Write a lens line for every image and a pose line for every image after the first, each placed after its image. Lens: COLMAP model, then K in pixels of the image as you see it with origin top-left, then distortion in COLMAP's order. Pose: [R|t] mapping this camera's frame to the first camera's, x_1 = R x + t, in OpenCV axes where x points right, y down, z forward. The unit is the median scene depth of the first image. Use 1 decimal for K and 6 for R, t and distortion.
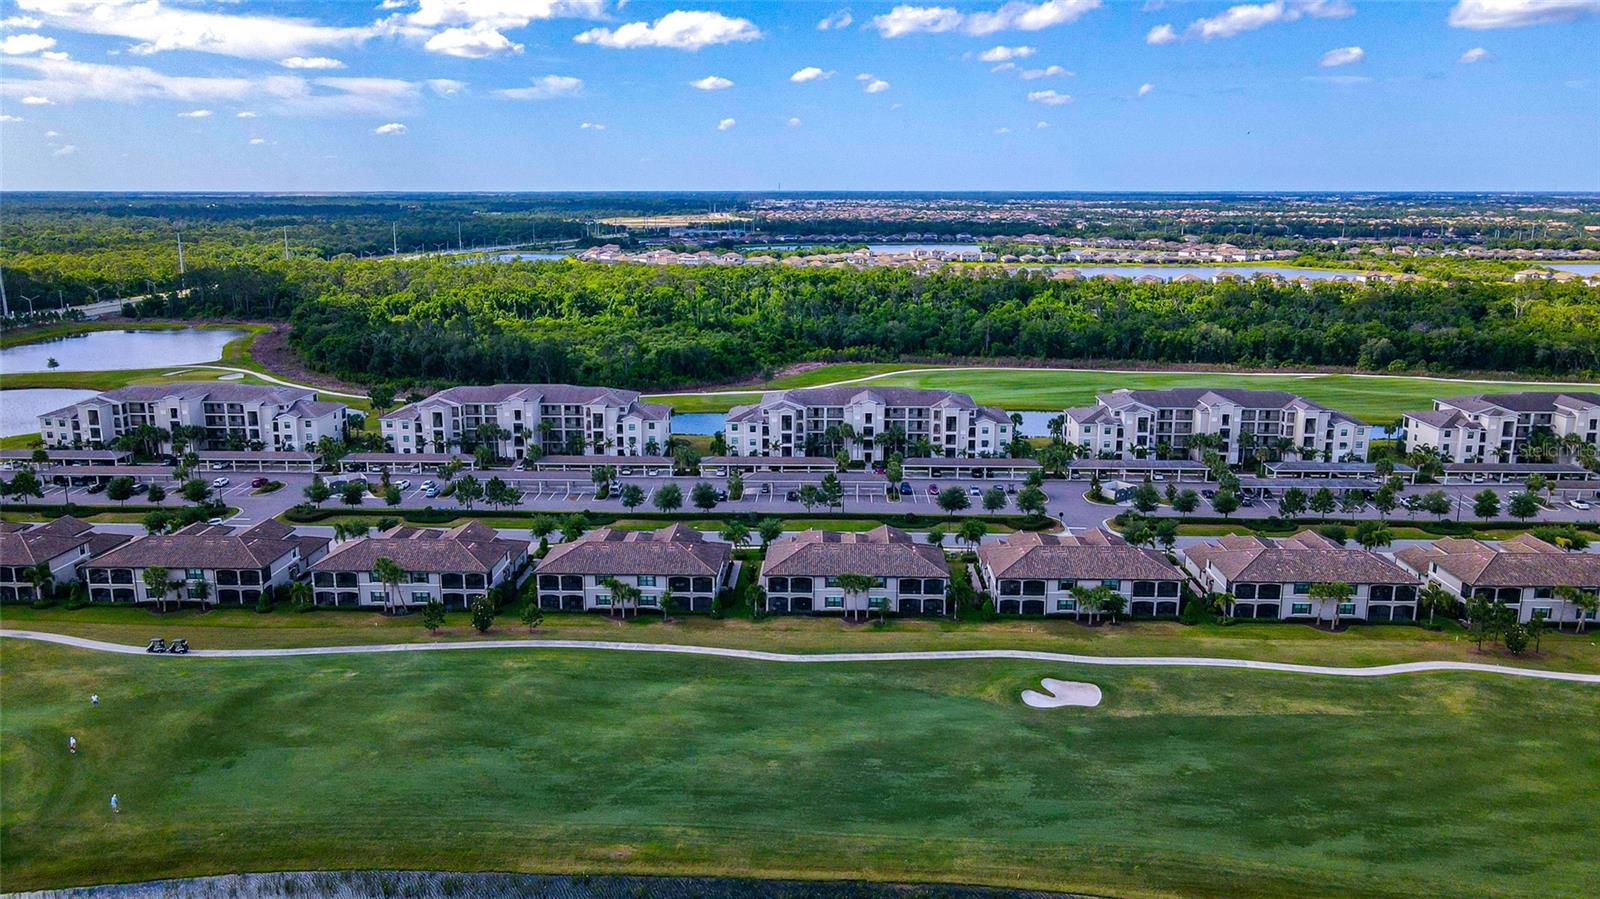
lens RADIAL K [[1202.4, 0, 805.3], [0, 1202.4, 416.2], [0, 0, 1]] dist [0.009584, 0.013567]
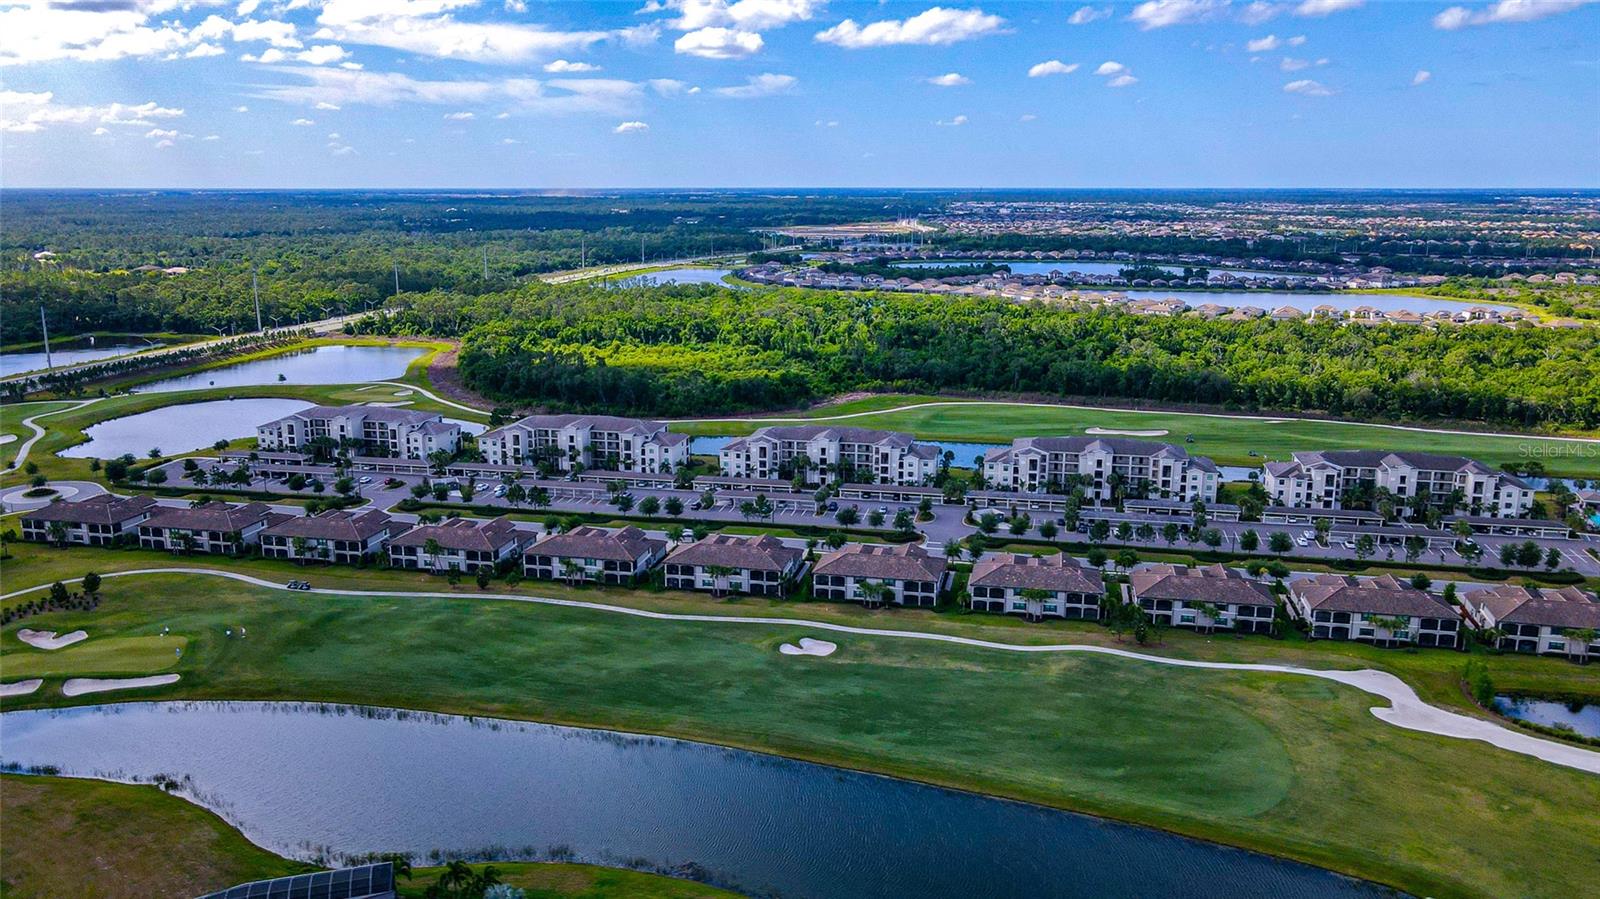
lens RADIAL K [[1202.4, 0, 793.1], [0, 1202.4, 457.0], [0, 0, 1]] dist [0.009584, 0.013567]
pose [[0.983071, 0.038705, -0.179093, 0.263134], [-0.032159, 0.998709, 0.039313, -0.043997], [0.180383, -0.032888, 0.983046, -0.303215]]
